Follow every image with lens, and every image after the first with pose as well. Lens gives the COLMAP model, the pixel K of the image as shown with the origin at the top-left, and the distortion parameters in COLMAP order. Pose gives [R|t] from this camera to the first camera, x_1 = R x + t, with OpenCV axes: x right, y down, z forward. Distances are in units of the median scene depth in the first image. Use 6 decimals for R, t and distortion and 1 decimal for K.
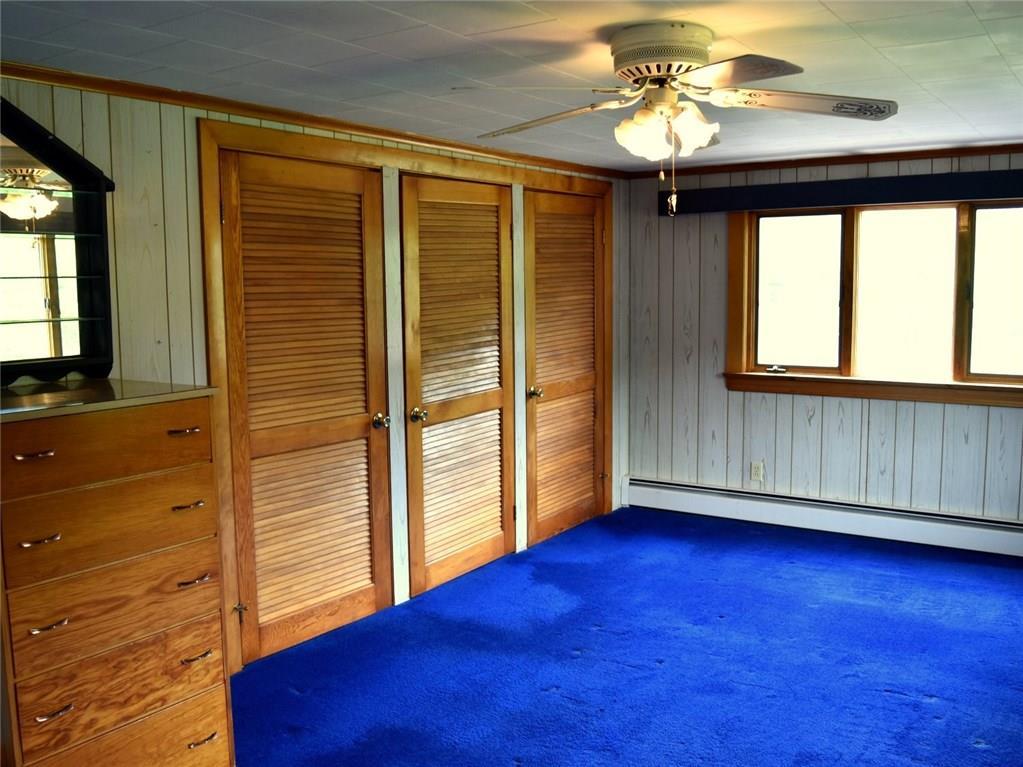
lens RADIAL K [[927.5, 0, 515.0], [0, 927.5, 381.0], [0, 0, 1]] dist [-0.091466, 0.027275]
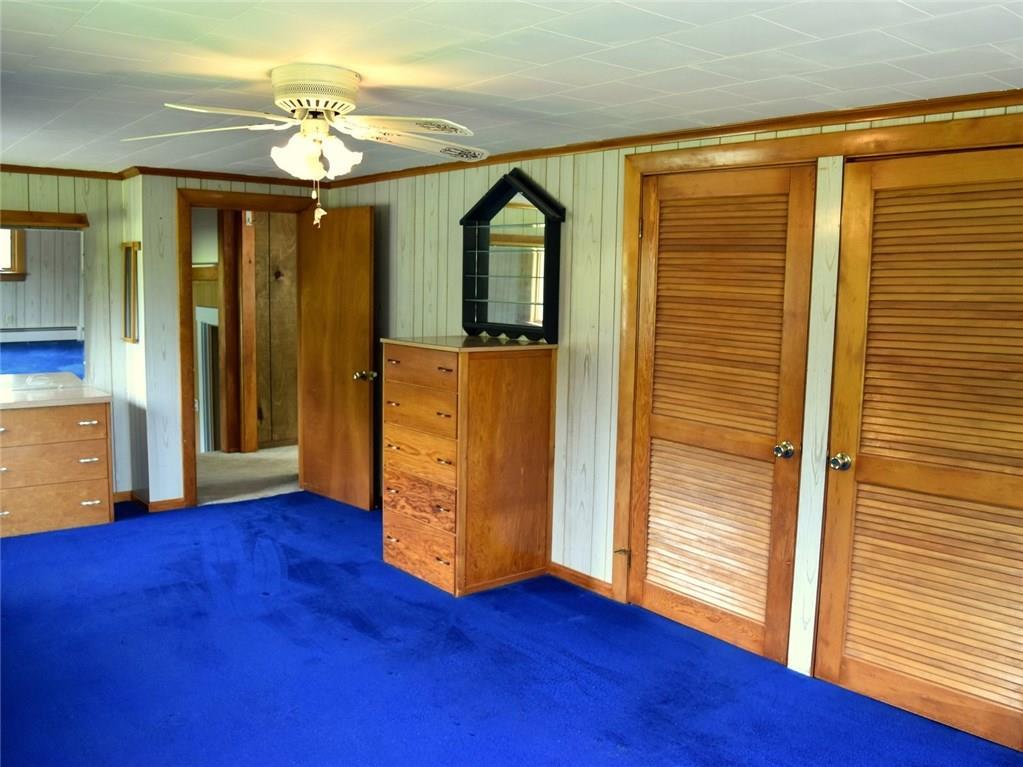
lens RADIAL K [[927.5, 0, 514.7], [0, 927.5, 384.6], [0, 0, 1]] dist [-0.091466, 0.027275]
pose [[-0.284200, 0.113693, -0.952000, 0.914334], [-0.122387, 0.980519, 0.153635, -0.146139], [0.950921, 0.160176, -0.264749, 1.185429]]
